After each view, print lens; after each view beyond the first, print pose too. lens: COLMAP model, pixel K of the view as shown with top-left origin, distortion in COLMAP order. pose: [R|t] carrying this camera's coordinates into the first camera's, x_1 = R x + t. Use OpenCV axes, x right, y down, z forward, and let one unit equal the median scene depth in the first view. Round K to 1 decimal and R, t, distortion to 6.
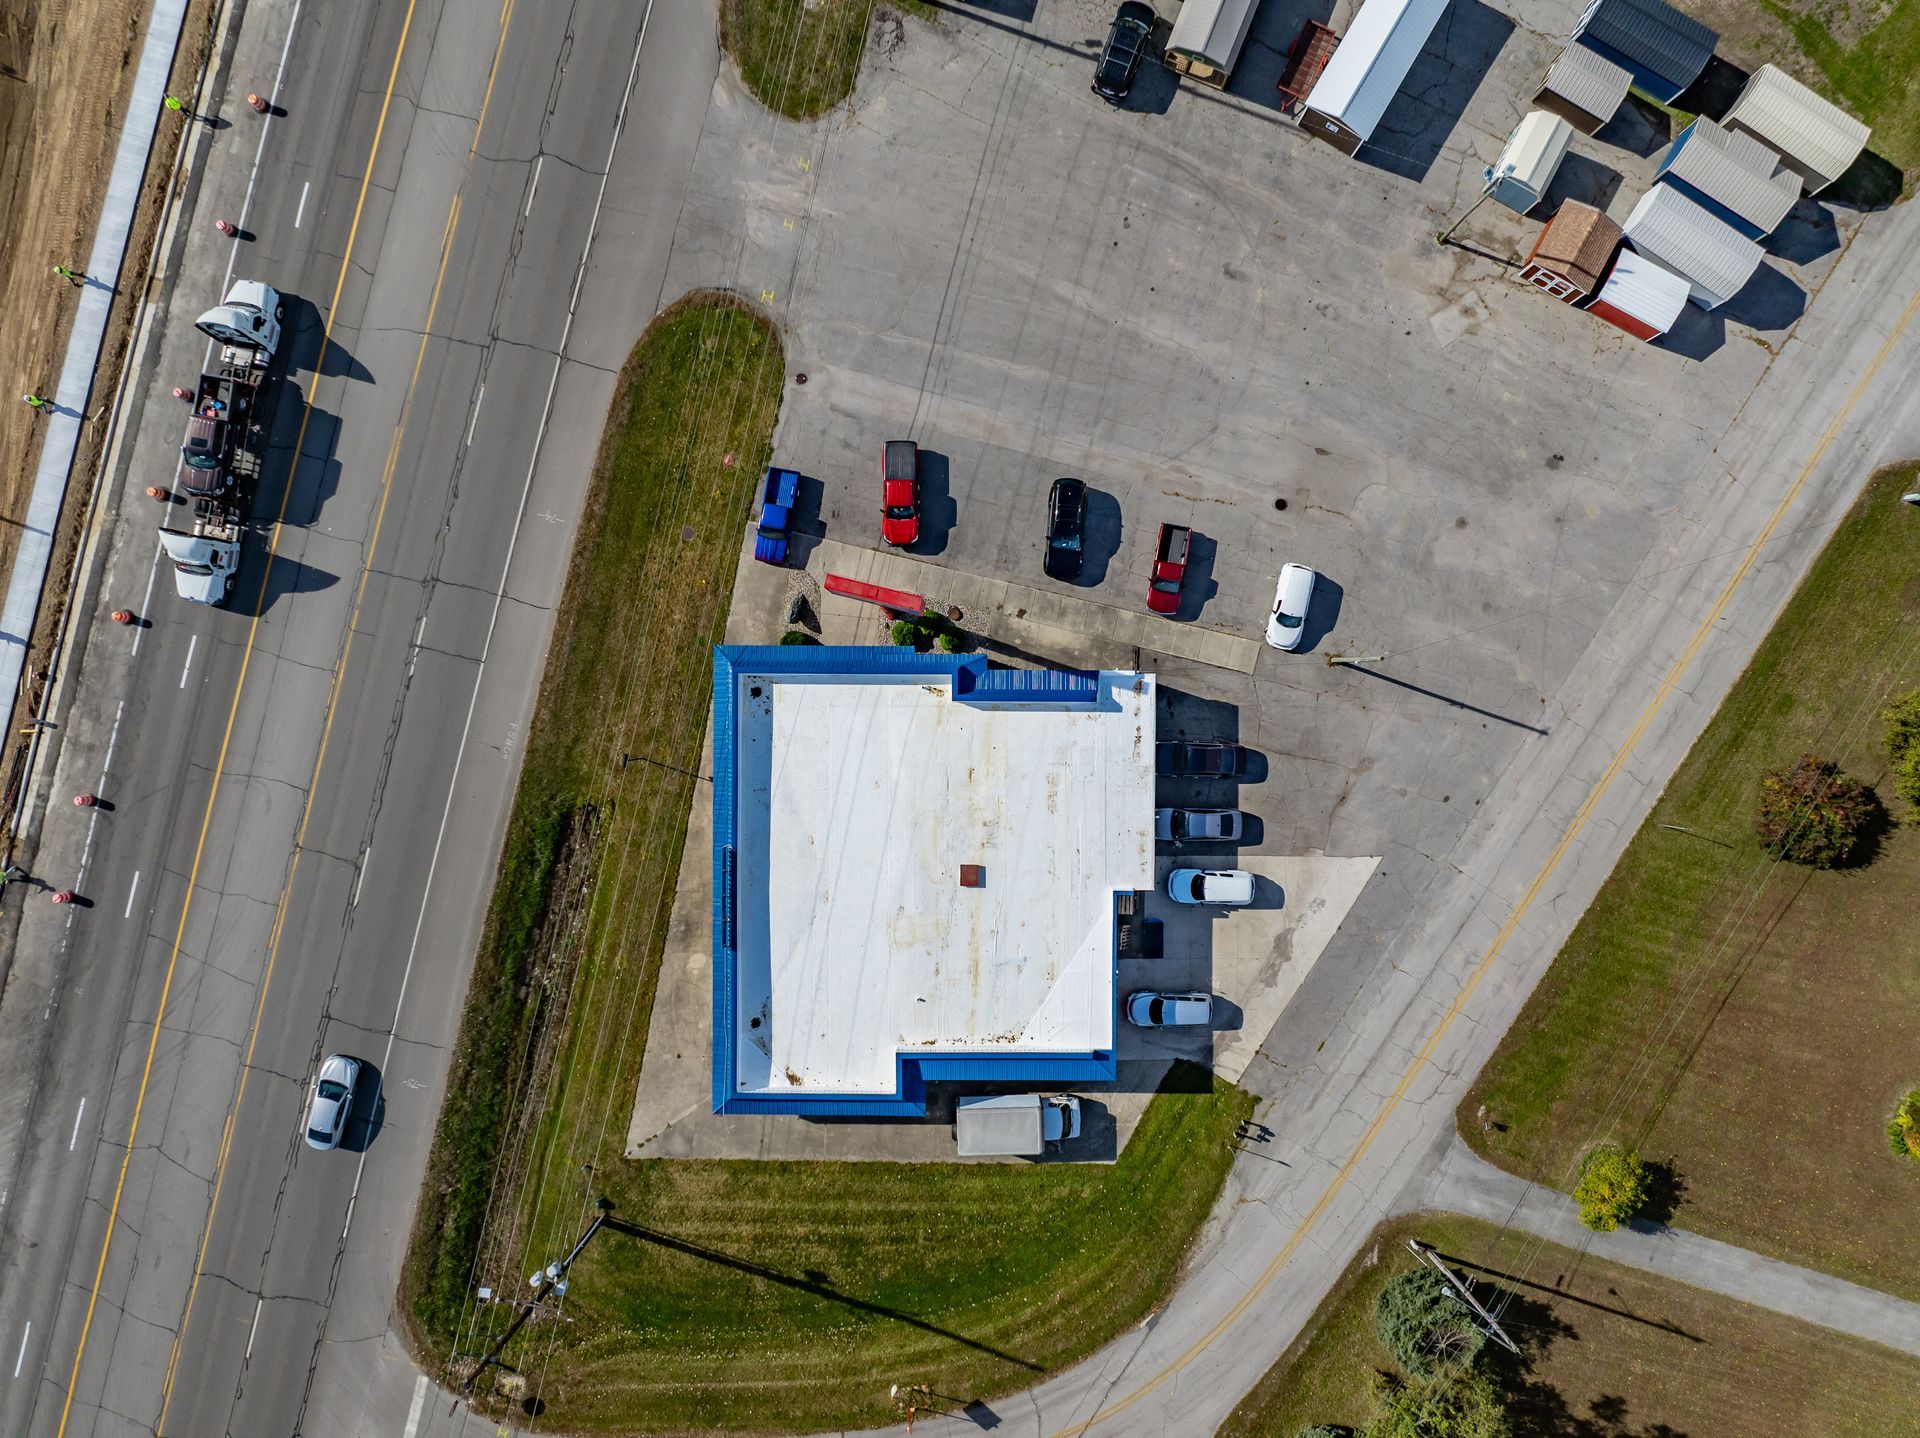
lens RADIAL K [[1379.6, 0, 976.6], [0, 1379.6, 715.4], [0, 0, 1]] dist [-0.040111, 0.009561]
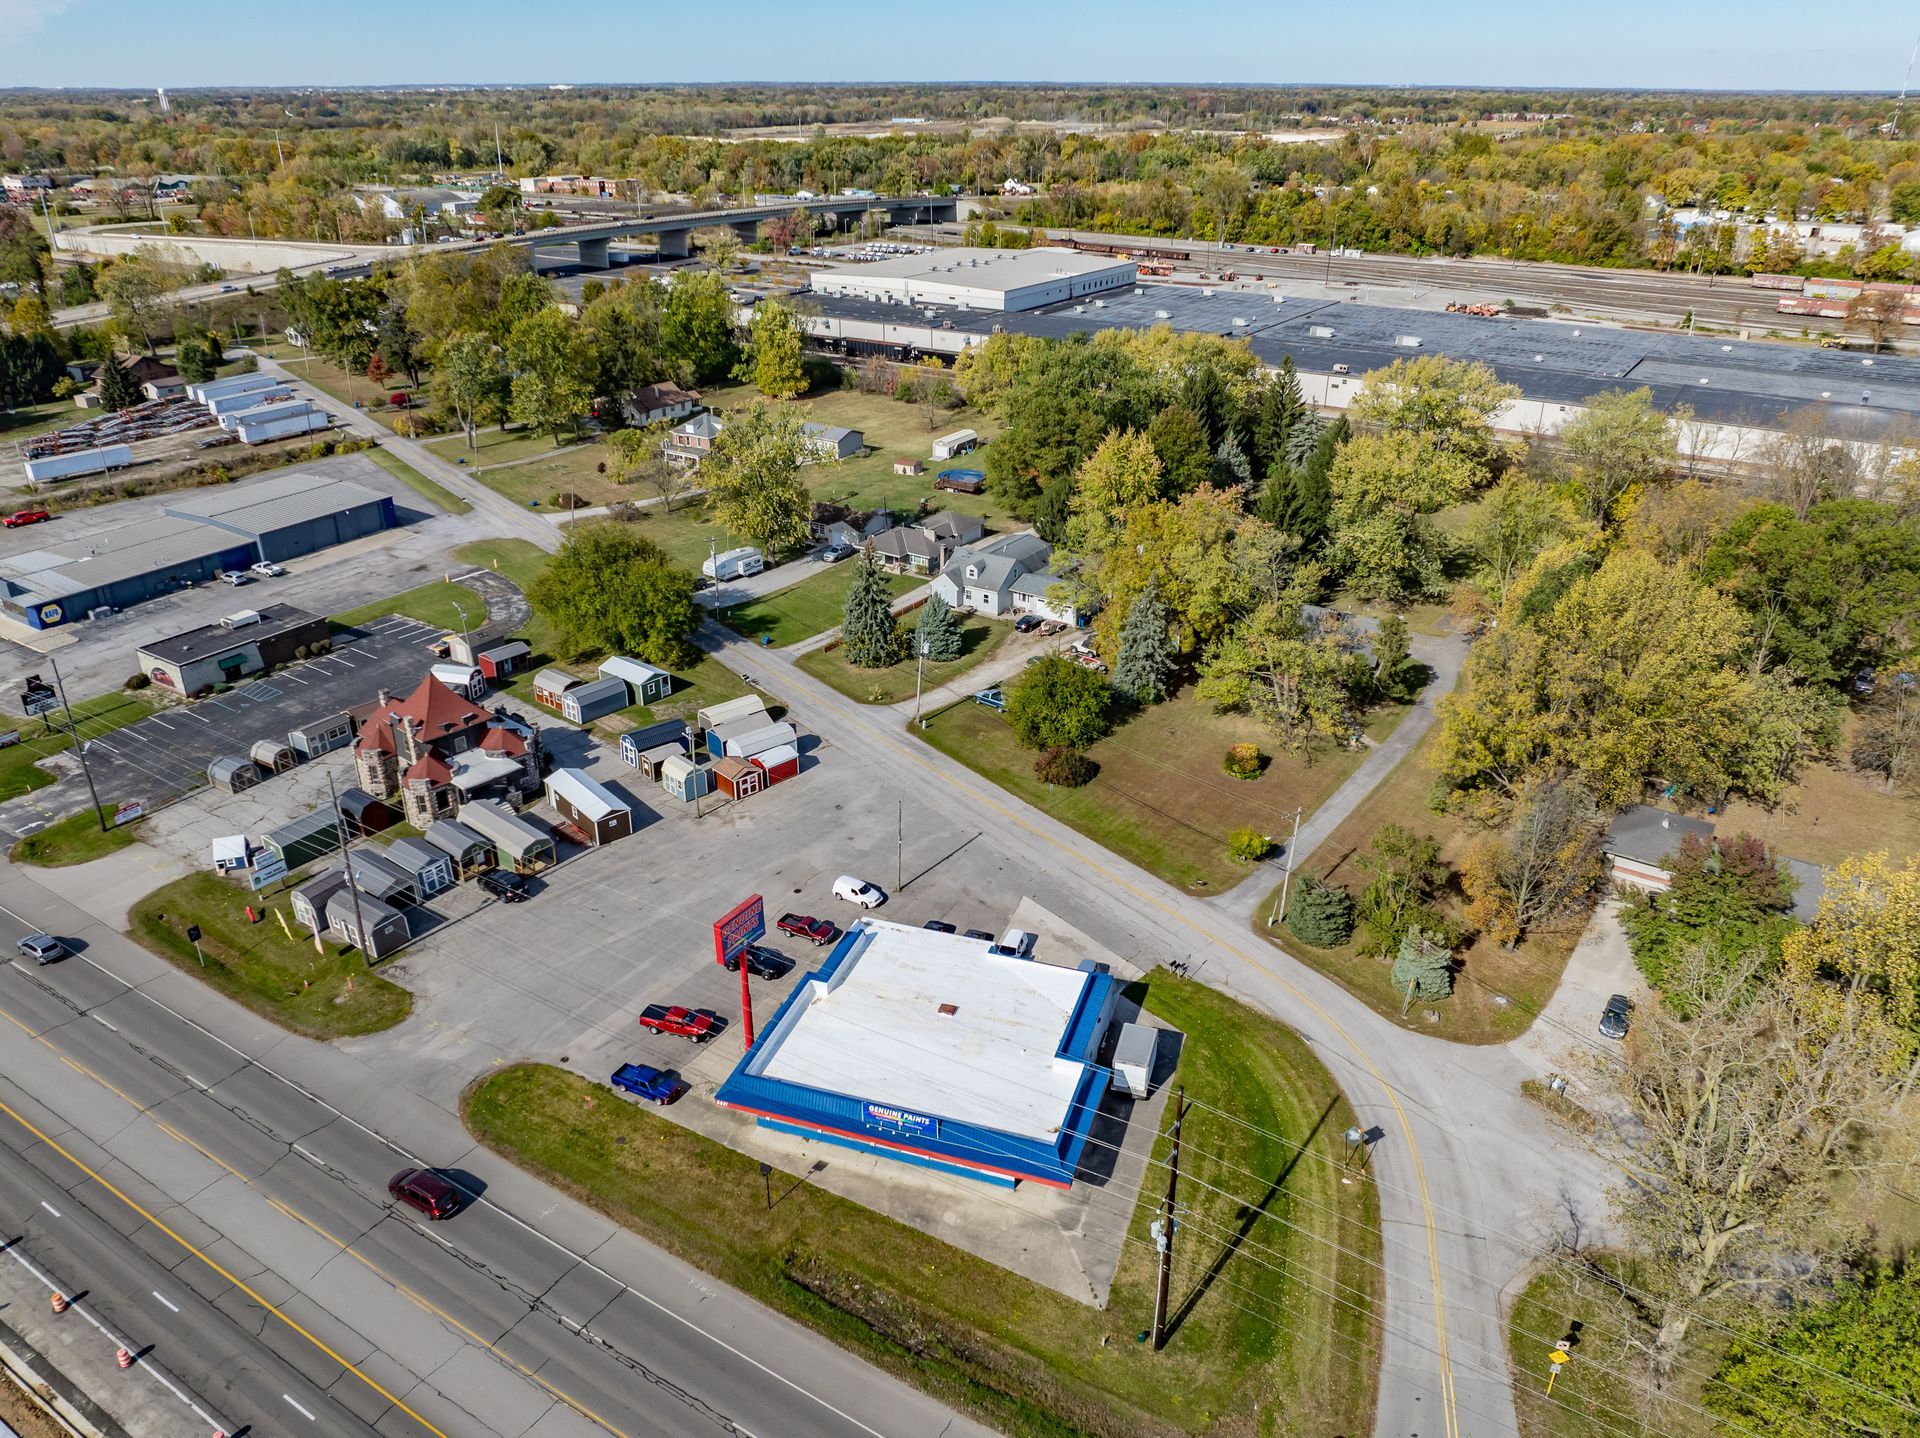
lens RADIAL K [[1340.4, 0, 960.0], [0, 1340.4, 719.0], [0, 0, 1]] dist [-0.034757, 0.000538]
pose [[0.312024, -0.409369, 0.857355, -0.991378], [0.950066, 0.130745, -0.283337, 0.450018], [0.003895, 0.902952, 0.429724, 0.139345]]
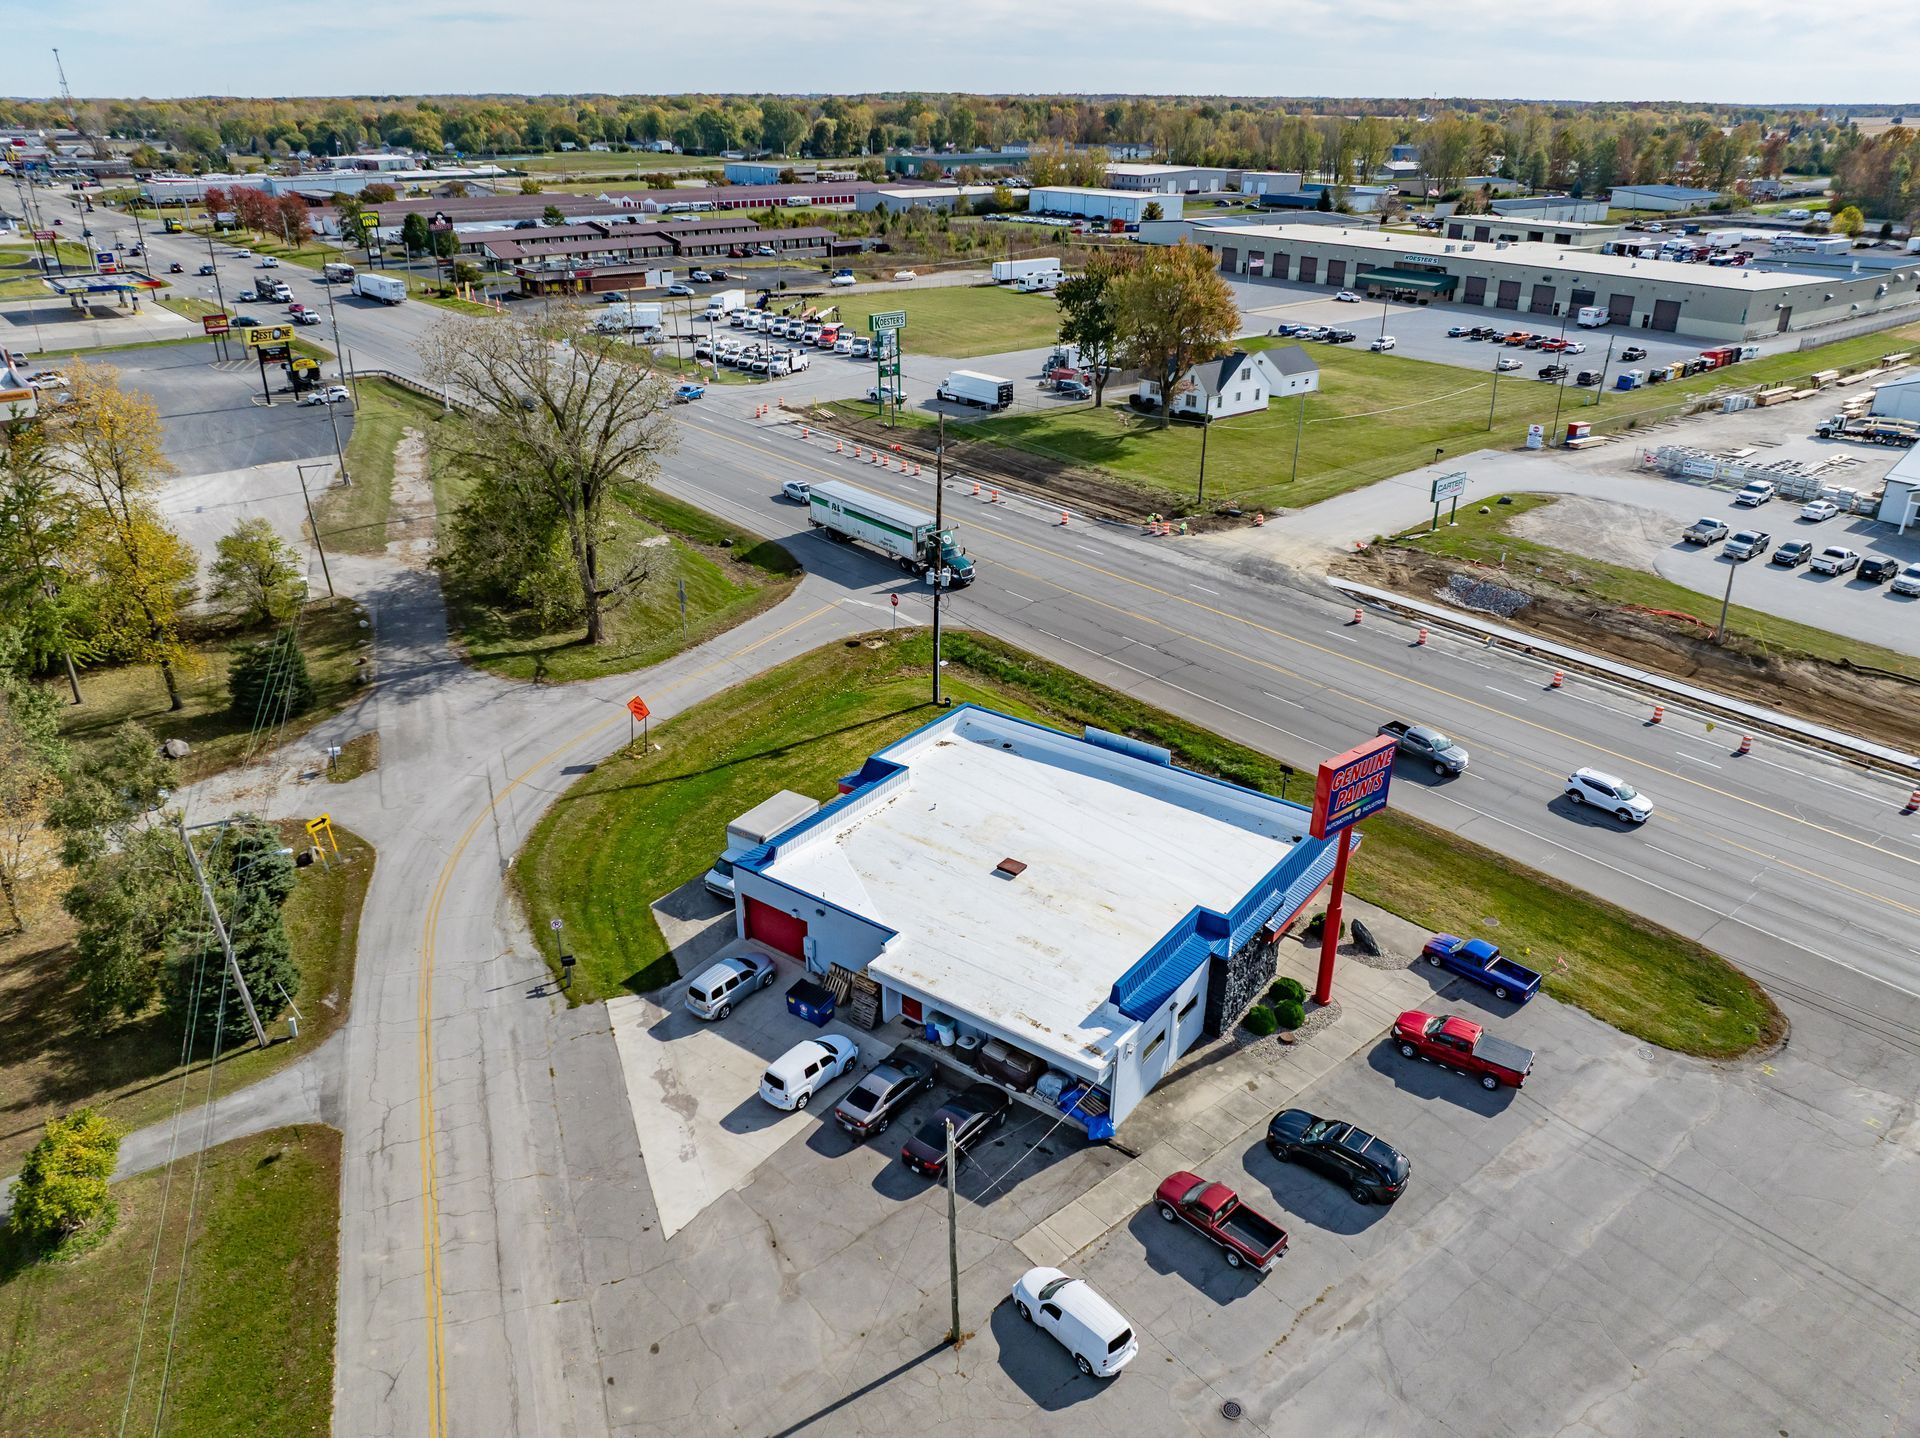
lens RADIAL K [[1359.5, 0, 955.4], [0, 1359.5, 718.6], [0, 0, 1]] dist [-0.036948, -0.001101]
pose [[-0.587129, 0.337706, -0.735687, 0.602331], [-0.809450, -0.254379, 0.529228, -0.282697], [-0.008420, 0.906226, 0.422709, 0.507760]]
